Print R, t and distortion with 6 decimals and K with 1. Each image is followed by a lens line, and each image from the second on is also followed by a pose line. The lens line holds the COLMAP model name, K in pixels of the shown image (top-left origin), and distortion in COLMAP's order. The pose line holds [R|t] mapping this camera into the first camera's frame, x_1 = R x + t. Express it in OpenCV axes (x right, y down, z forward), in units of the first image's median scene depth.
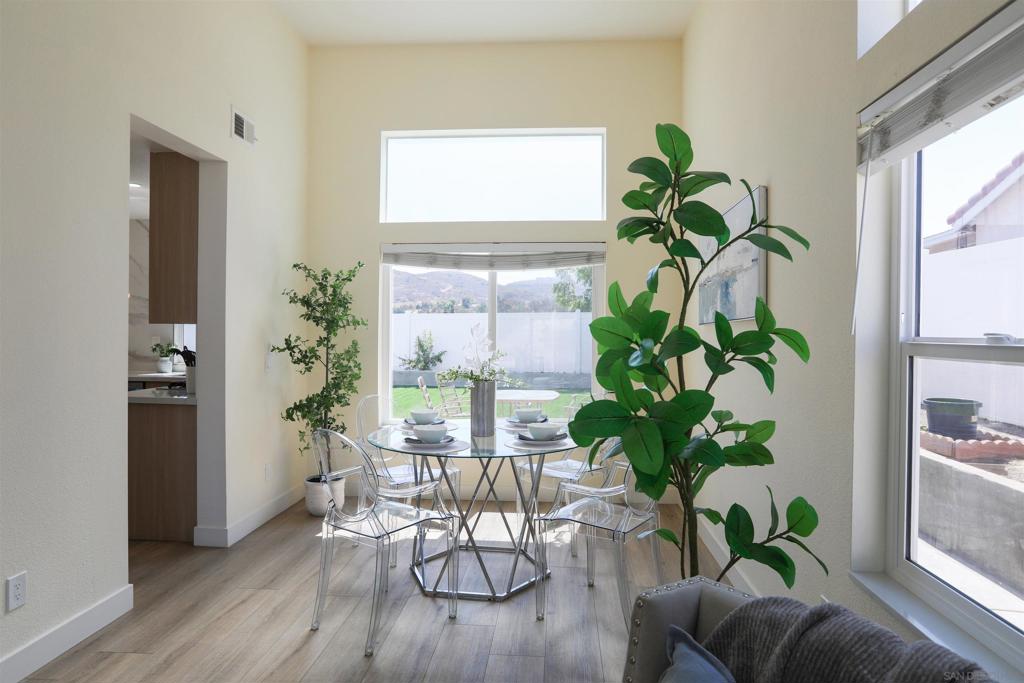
lens RADIAL K [[590.4, 0, 512.0], [0, 590.4, 341.5], [0, 0, 1]] dist [-0.001943, -0.000201]
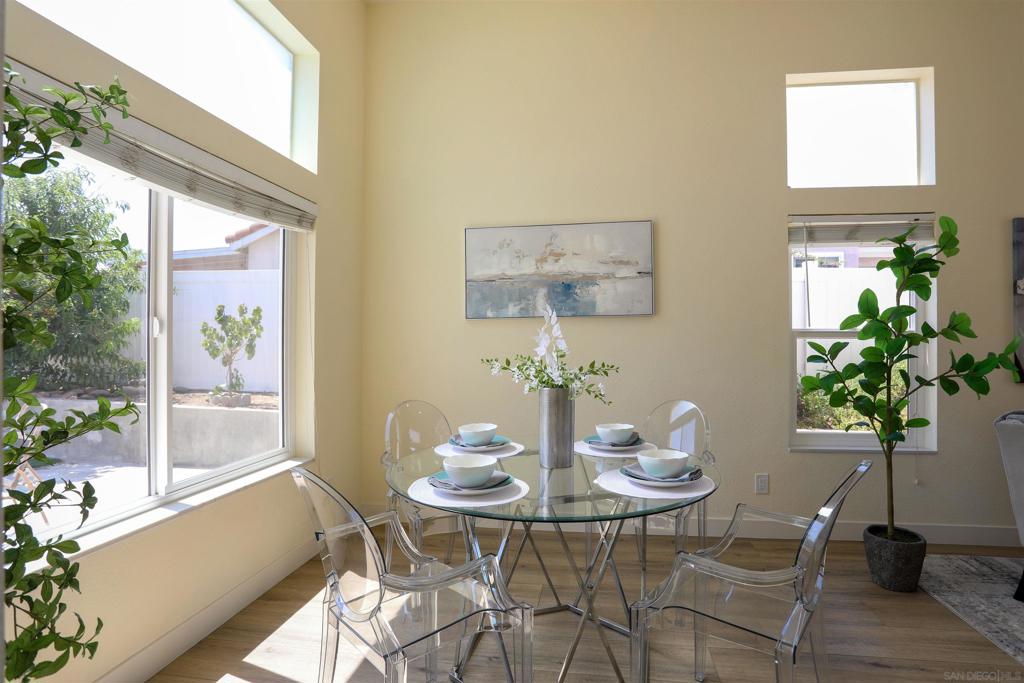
lens RADIAL K [[508.4, 0, 512.0], [0, 508.4, 341.5], [0, 0, 1]] dist [-0.034540, 0.000232]
pose [[0.105111, -0.007107, 0.994435, -0.489843], [0.013897, 0.999887, 0.005678, 0.005950], [-0.994363, 0.013222, 0.105198, 0.758861]]
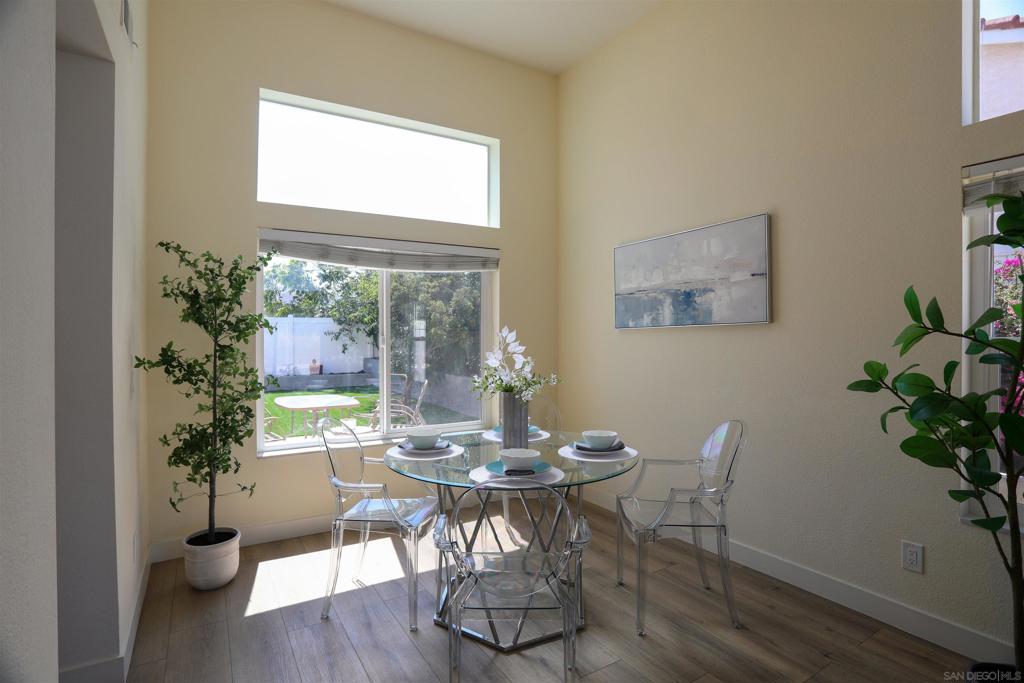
lens RADIAL K [[508.4, 0, 512.0], [0, 508.4, 341.5], [0, 0, 1]] dist [-0.034540, 0.000232]
pose [[0.826999, -0.012640, 0.562061, -0.358233], [0.014848, 0.999890, 0.000639, -0.006785], [-0.562007, 0.007817, 0.827095, 0.274236]]
